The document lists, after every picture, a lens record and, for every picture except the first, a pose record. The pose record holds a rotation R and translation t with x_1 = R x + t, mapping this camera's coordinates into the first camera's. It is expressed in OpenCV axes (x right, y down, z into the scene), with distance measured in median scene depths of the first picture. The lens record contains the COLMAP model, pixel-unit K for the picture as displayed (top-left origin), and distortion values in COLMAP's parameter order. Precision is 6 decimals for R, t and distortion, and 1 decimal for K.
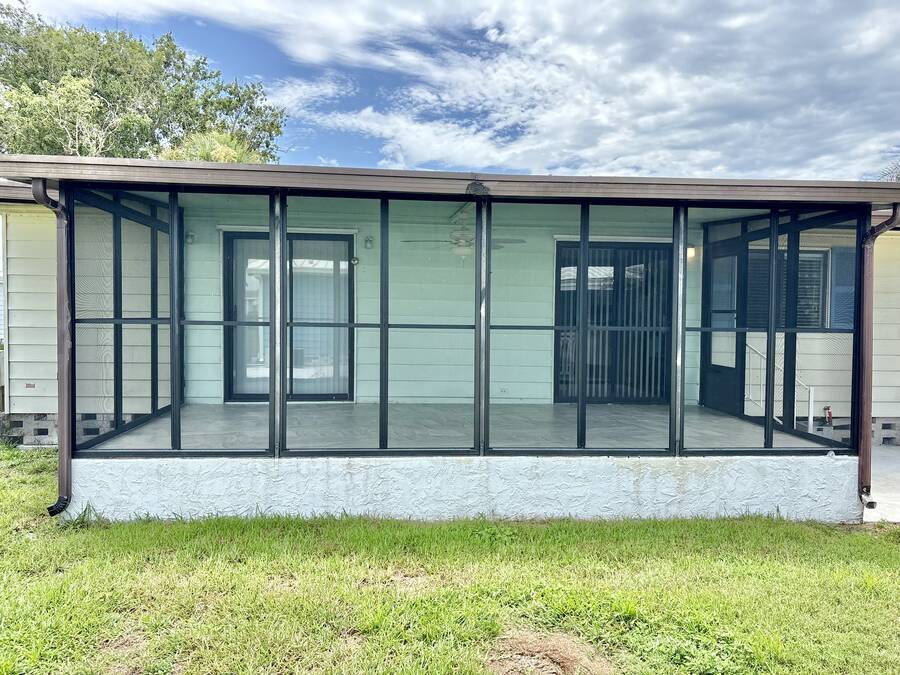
lens RADIAL K [[674.6, 0, 450.0], [0, 674.6, 337.5], [0, 0, 1]] dist [-0.001950, -0.000197]
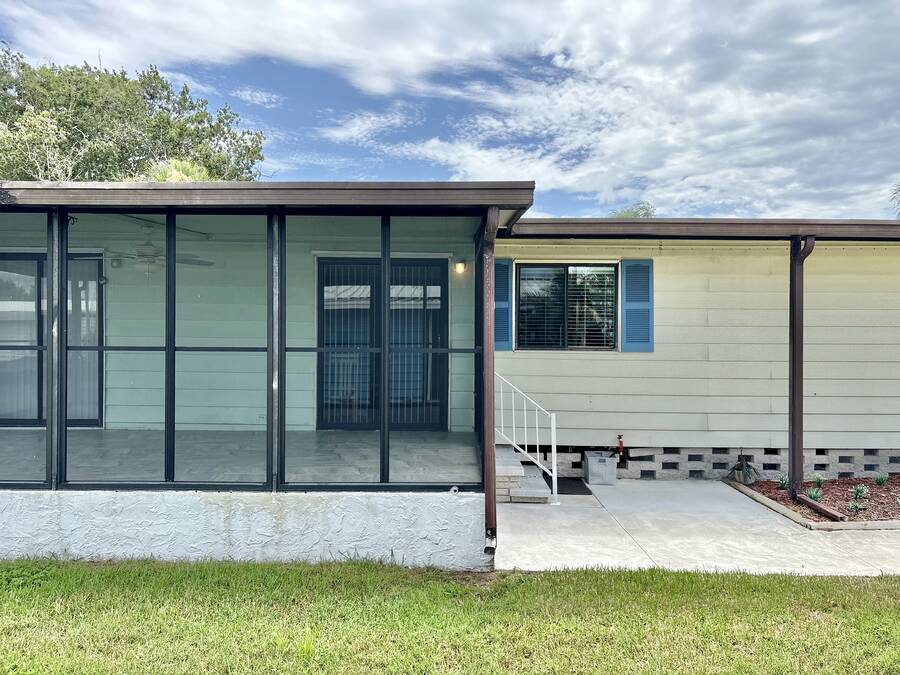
lens RADIAL K [[671.6, 0, 450.0], [0, 671.6, 337.5], [0, 0, 1]] dist [0.062795, -0.092466]
pose [[0.996794, -0.006935, -0.079707, 0.469766], [0.004079, 0.999346, -0.035940, 0.003909], [0.079905, 0.035499, 0.996170, 0.086573]]
